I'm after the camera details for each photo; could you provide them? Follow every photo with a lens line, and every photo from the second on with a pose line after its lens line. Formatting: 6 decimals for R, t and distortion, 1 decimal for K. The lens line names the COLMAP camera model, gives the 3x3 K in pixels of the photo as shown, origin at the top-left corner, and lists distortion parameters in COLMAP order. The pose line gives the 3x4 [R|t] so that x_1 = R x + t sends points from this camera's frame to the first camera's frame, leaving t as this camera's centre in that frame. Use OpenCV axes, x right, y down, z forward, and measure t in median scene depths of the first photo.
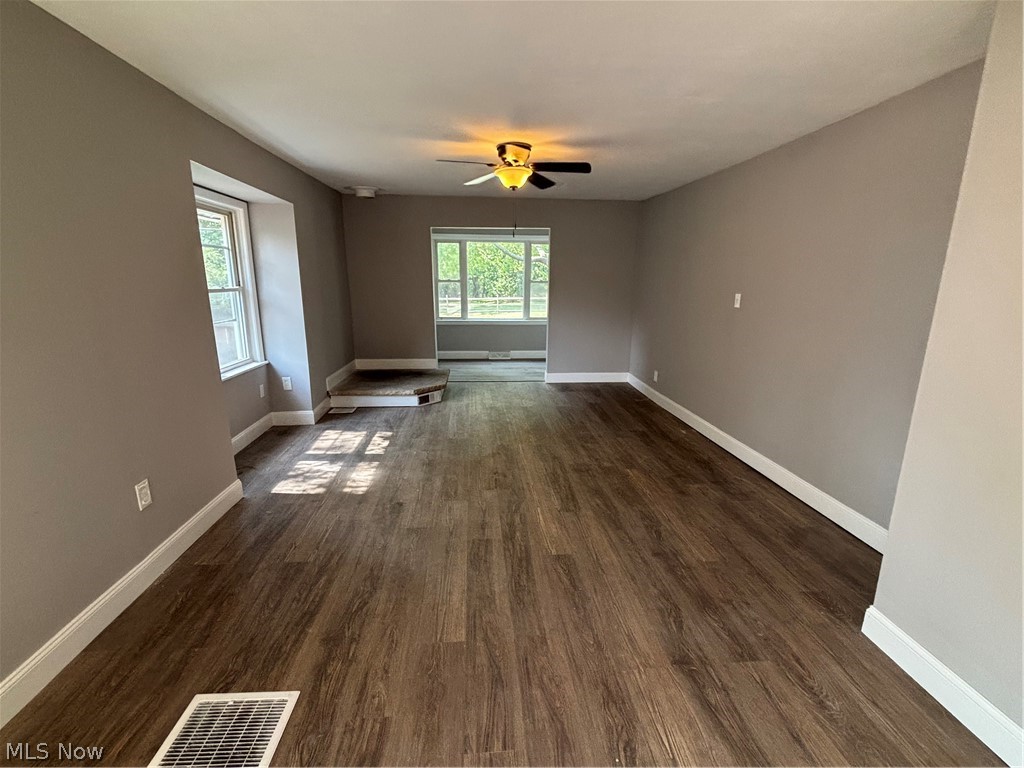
lens RADIAL K [[464.0, 0, 512.0], [0, 464.0, 384.0], [0, 0, 1]] dist [0.000382, 0.000012]
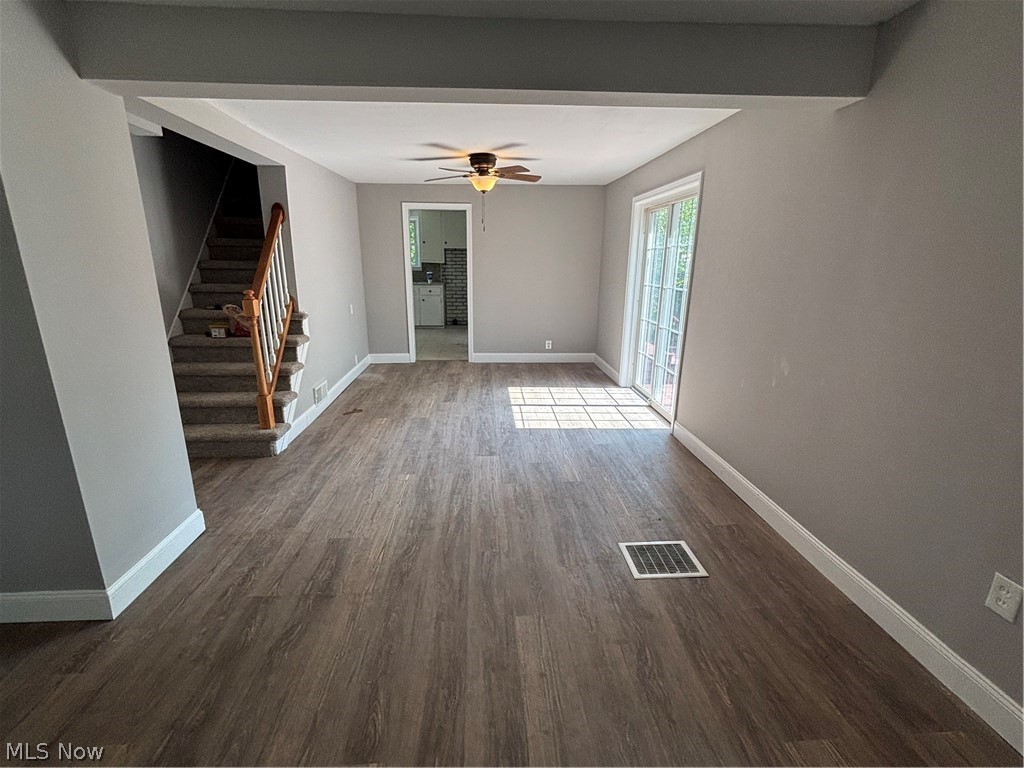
lens RADIAL K [[464.0, 0, 512.0], [0, 464.0, 384.0], [0, 0, 1]] dist [0.000382, 0.000012]
pose [[-0.999738, -0.019752, 0.011577, -0.097227], [-0.011944, 0.881350, 0.472313, -0.400539], [-0.019533, 0.472051, -0.881355, 1.700523]]
